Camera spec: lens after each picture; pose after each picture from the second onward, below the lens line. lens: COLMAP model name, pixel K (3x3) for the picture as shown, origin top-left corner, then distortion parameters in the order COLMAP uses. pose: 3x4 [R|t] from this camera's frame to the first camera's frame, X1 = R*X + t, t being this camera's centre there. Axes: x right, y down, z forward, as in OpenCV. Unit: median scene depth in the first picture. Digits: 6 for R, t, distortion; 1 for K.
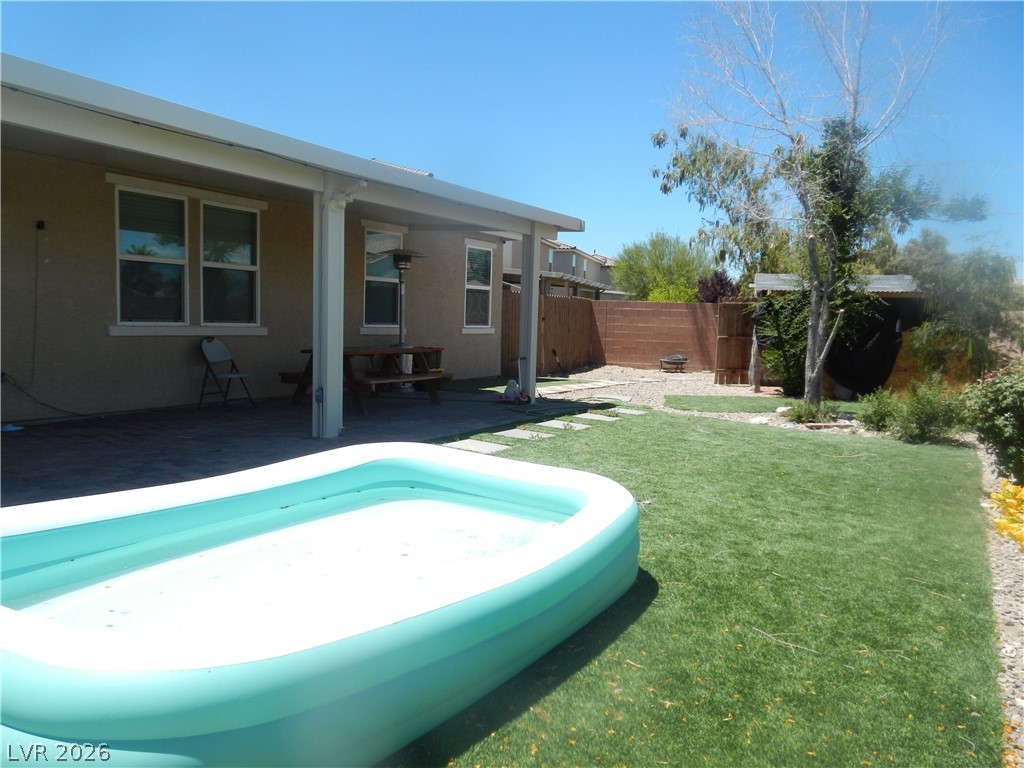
lens RADIAL K [[771.9, 0, 511.3], [0, 771.9, 381.5], [0, 0, 1]] dist [0.005251, 0.014796]
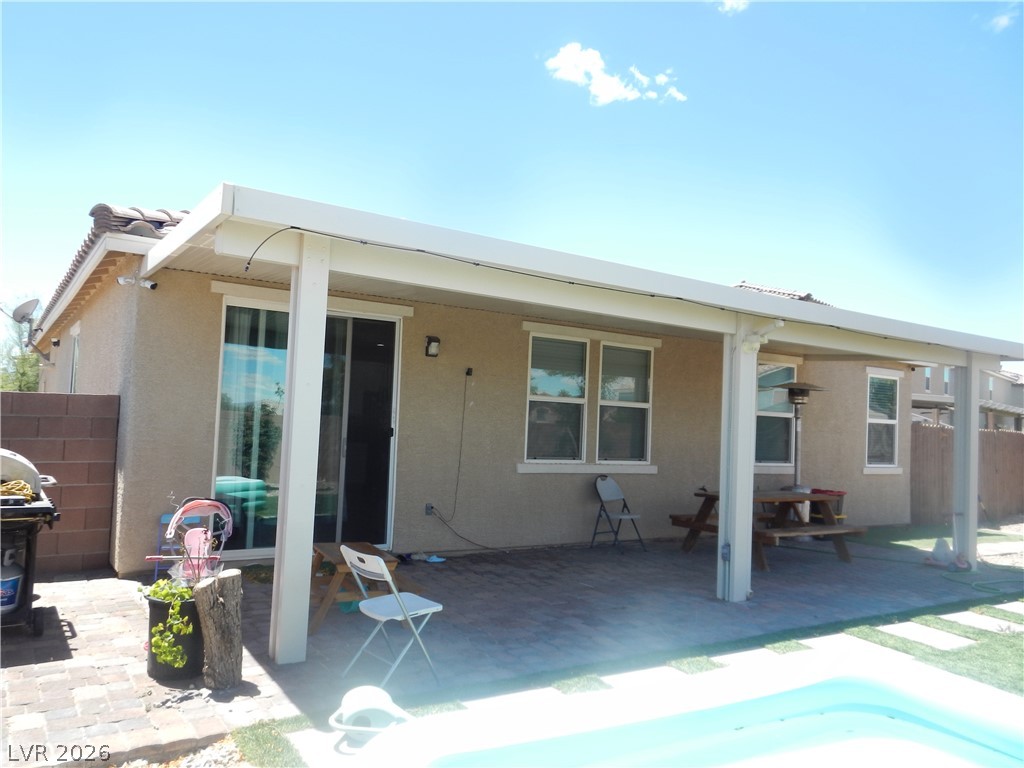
lens RADIAL K [[771.9, 0, 515.9], [0, 771.9, 384.8], [0, 0, 1]] dist [0.005251, 0.014796]
pose [[0.904715, -0.006442, -0.425968, -0.066402], [-0.054768, 0.989830, -0.131291, -0.035745], [0.422482, 0.142110, 0.895161, 0.040259]]
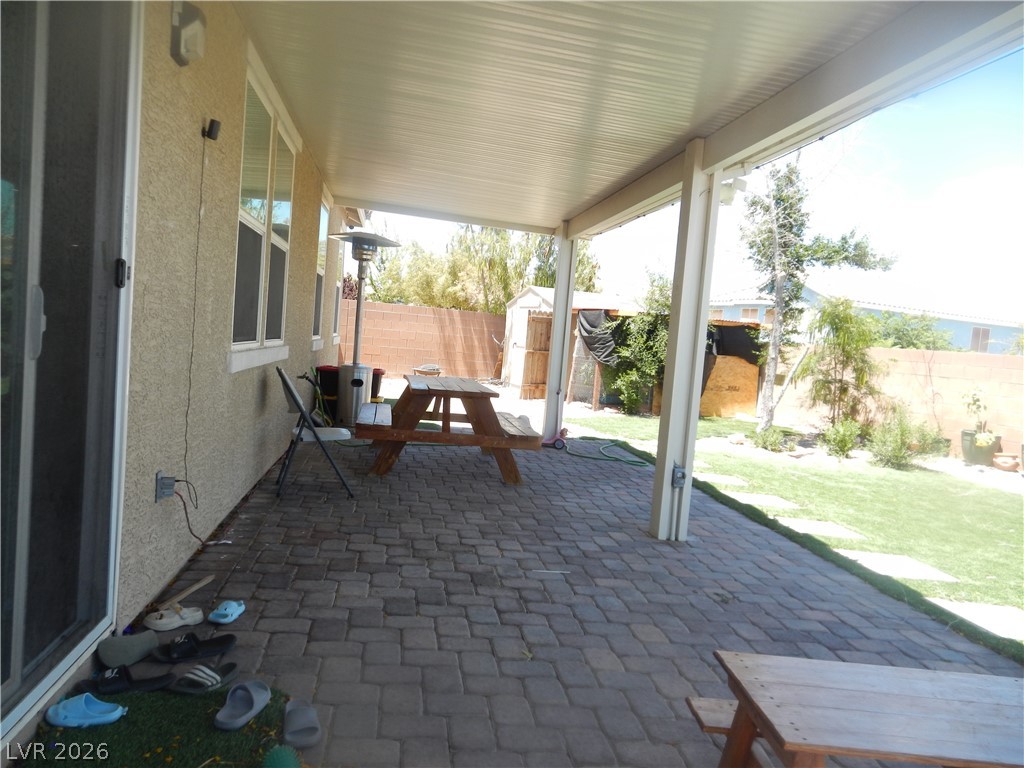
lens RADIAL K [[771.9, 0, 509.2], [0, 771.9, 381.2], [0, 0, 1]] dist [0.005251, 0.014796]
pose [[0.776256, -0.000583, 0.630417, -0.618597], [-0.010326, 0.999854, 0.013640, -0.057231], [-0.630333, -0.017098, 0.776137, 0.461613]]
